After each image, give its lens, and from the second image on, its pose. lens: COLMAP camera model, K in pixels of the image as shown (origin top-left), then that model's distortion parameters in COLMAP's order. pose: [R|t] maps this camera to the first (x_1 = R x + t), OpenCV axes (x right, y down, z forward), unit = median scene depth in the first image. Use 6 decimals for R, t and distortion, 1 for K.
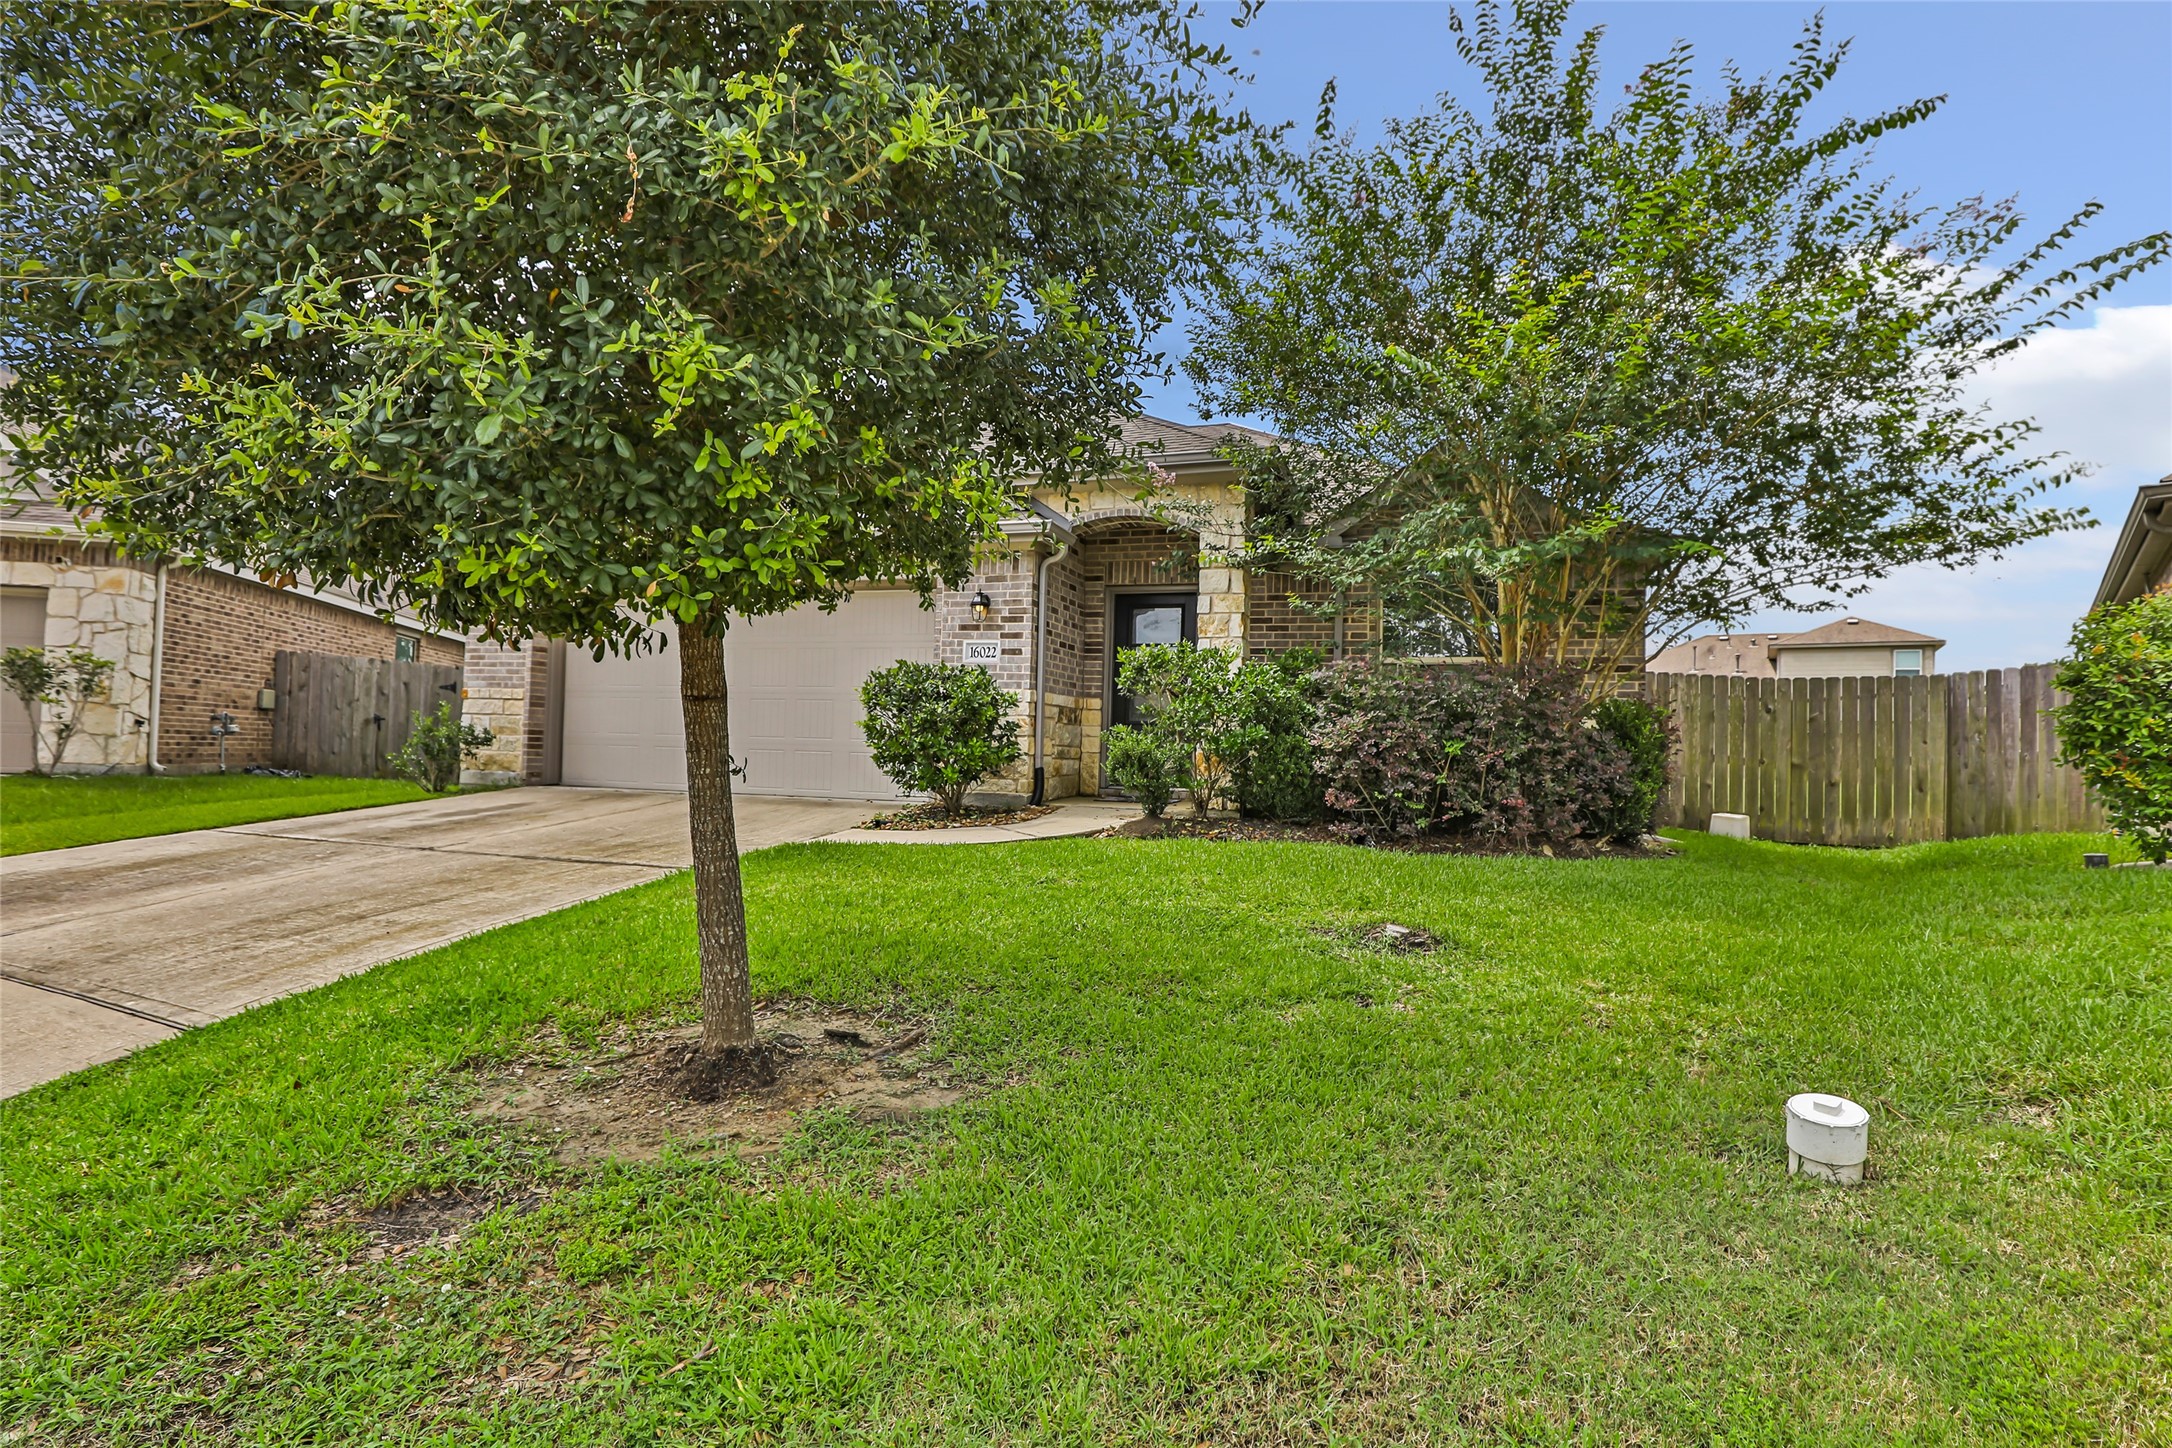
lens RADIAL K [[992.2, 0, 1110.1], [0, 992.2, 744.0], [0, 0, 1]] dist [0.003564, 0.000360]
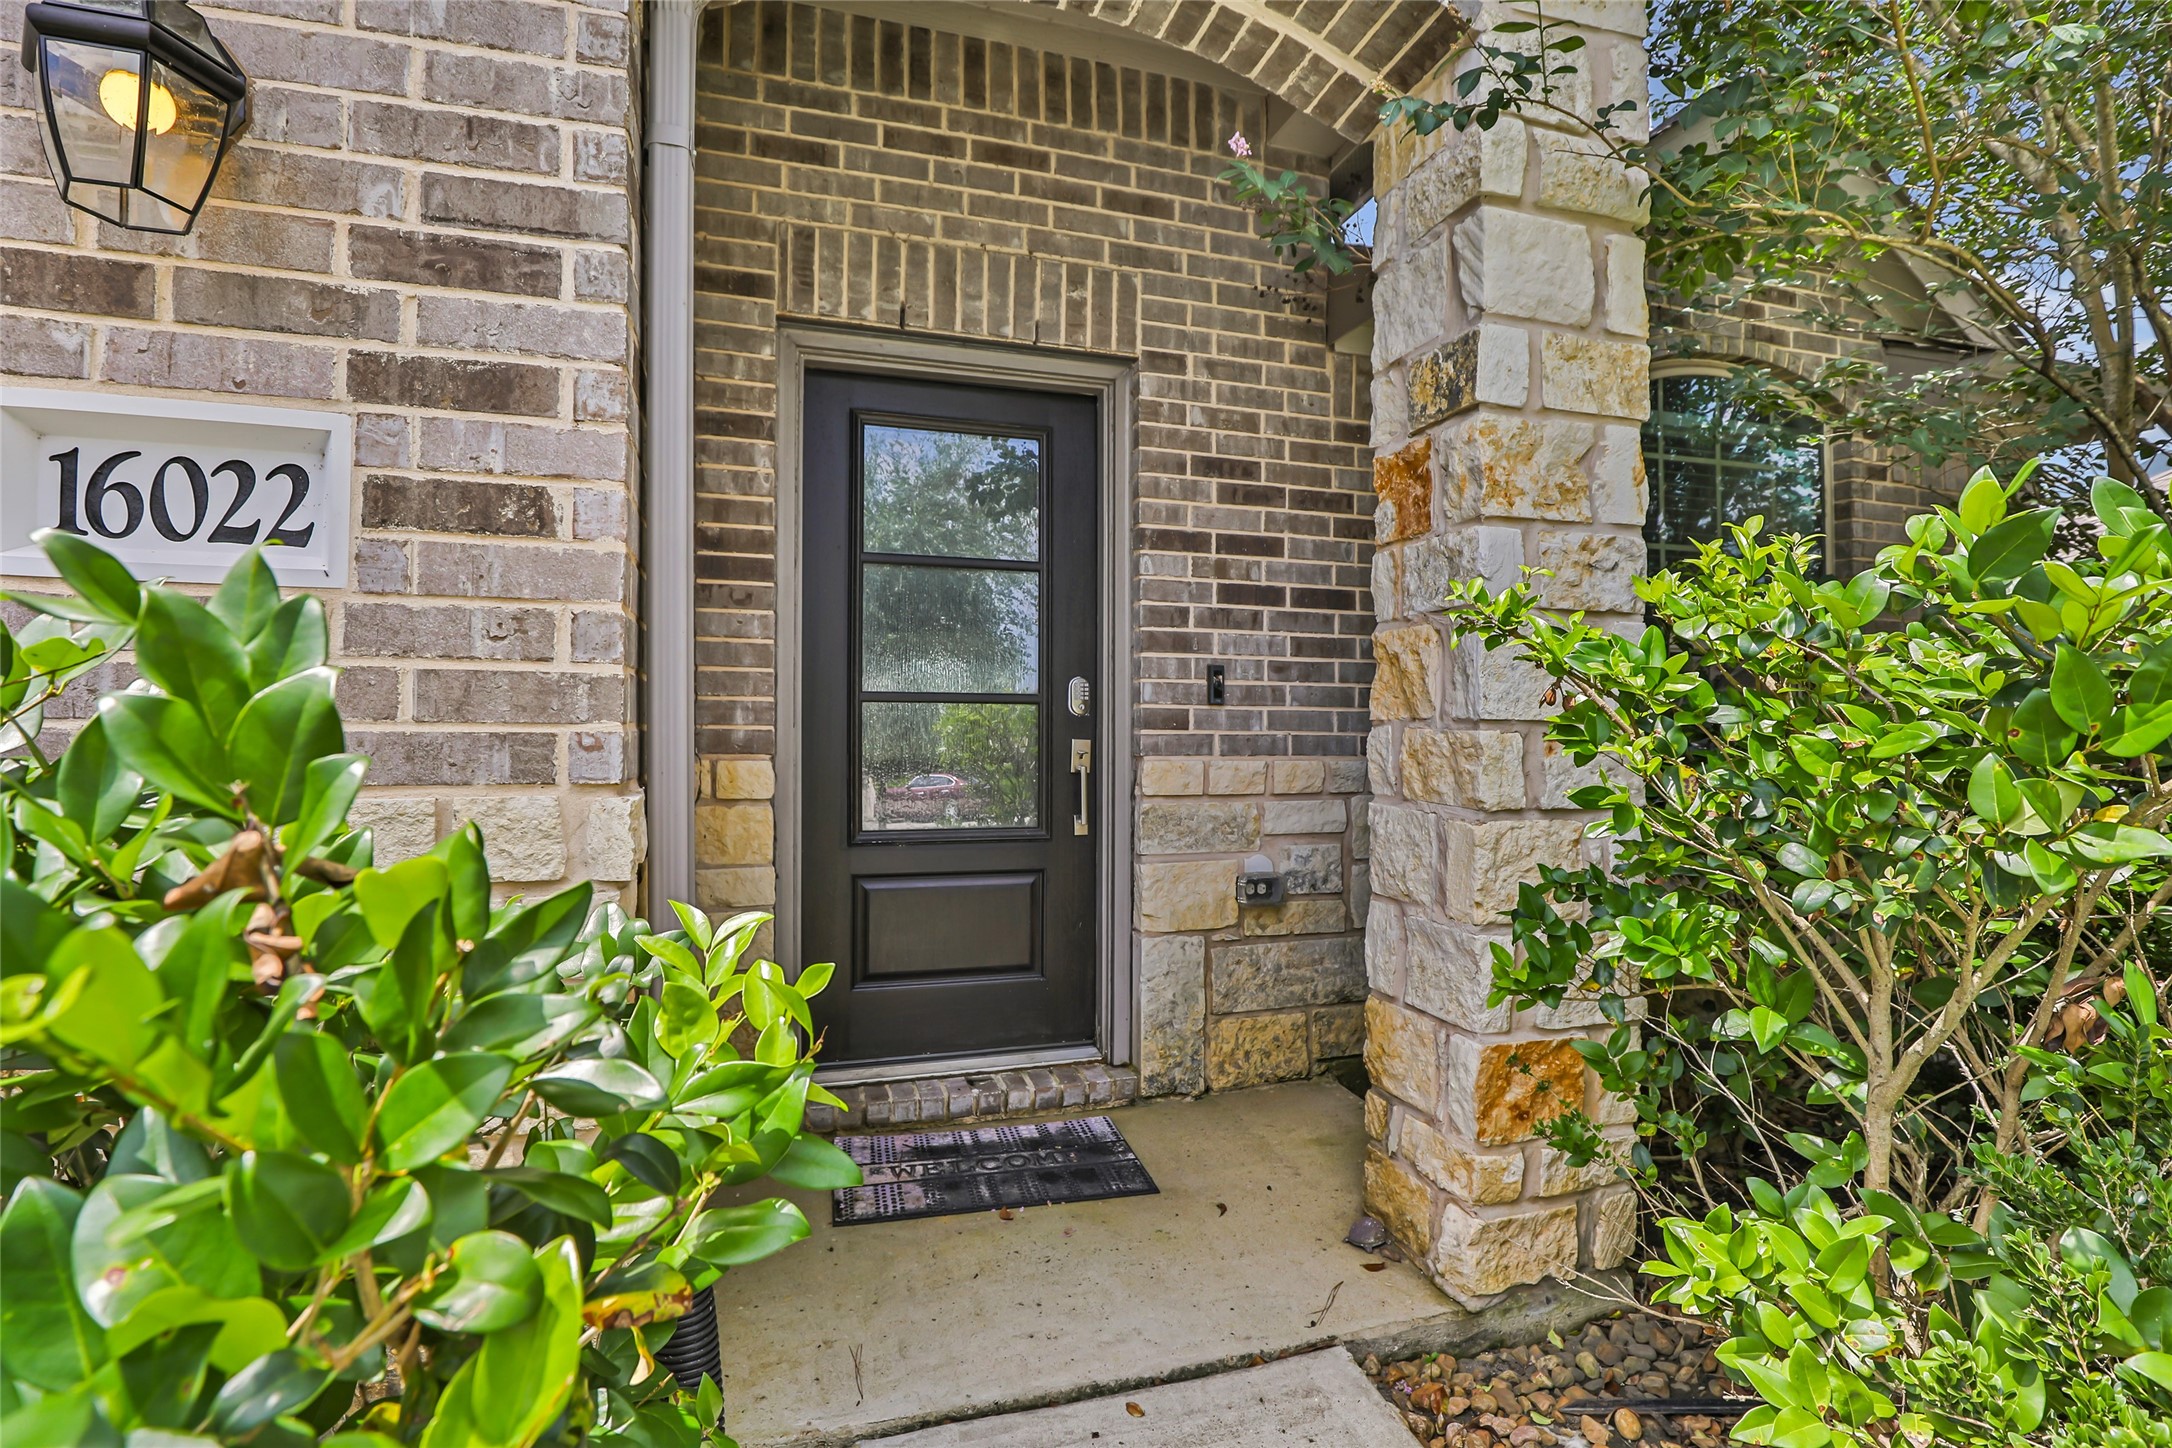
lens RADIAL K [[1043.3, 0, 1086.0], [0, 1043.3, 724.0], [0, 0, 1]] dist [-0.001334, -0.000425]
pose [[0.825199, -0.020745, 0.564461, -0.109297], [0.015696, 0.999782, 0.013797, -0.064853], [-0.564624, -0.002525, 0.825344, 0.838012]]
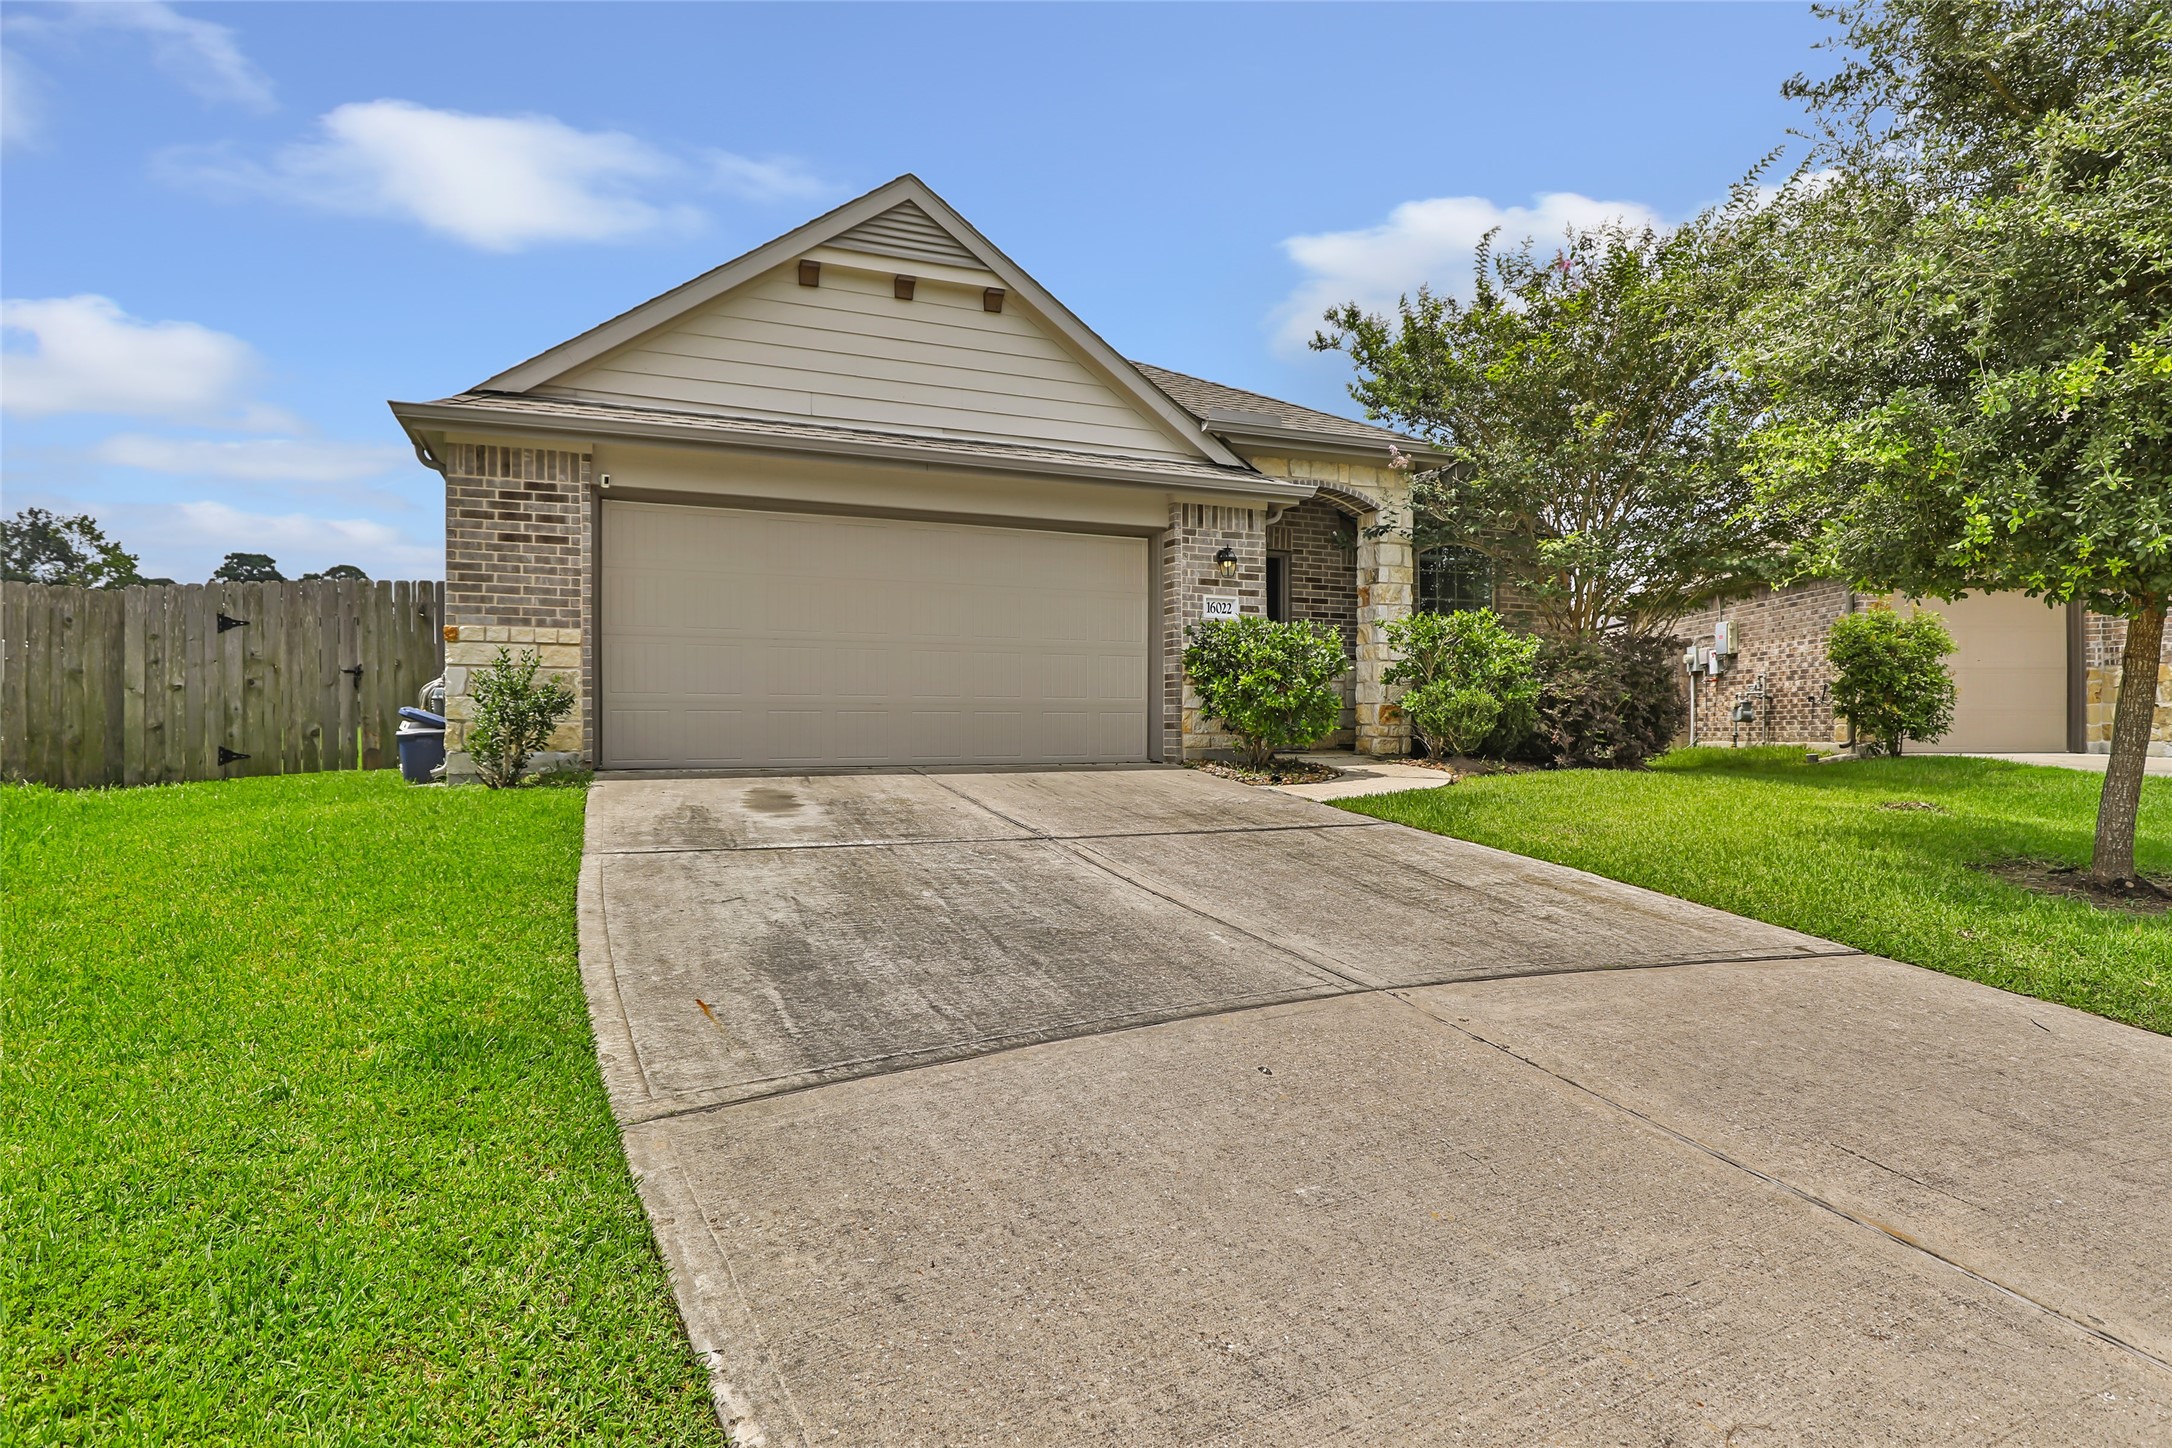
lens RADIAL K [[1103.0, 0, 1091.6], [0, 1103.0, 730.9], [0, 0, 1]] dist [-0.000510, -0.000593]
pose [[0.769107, -0.029669, 0.638430, -0.948415], [0.015766, 0.999499, 0.027456, -0.001561], [-0.638925, -0.011051, 0.769190, 0.232446]]
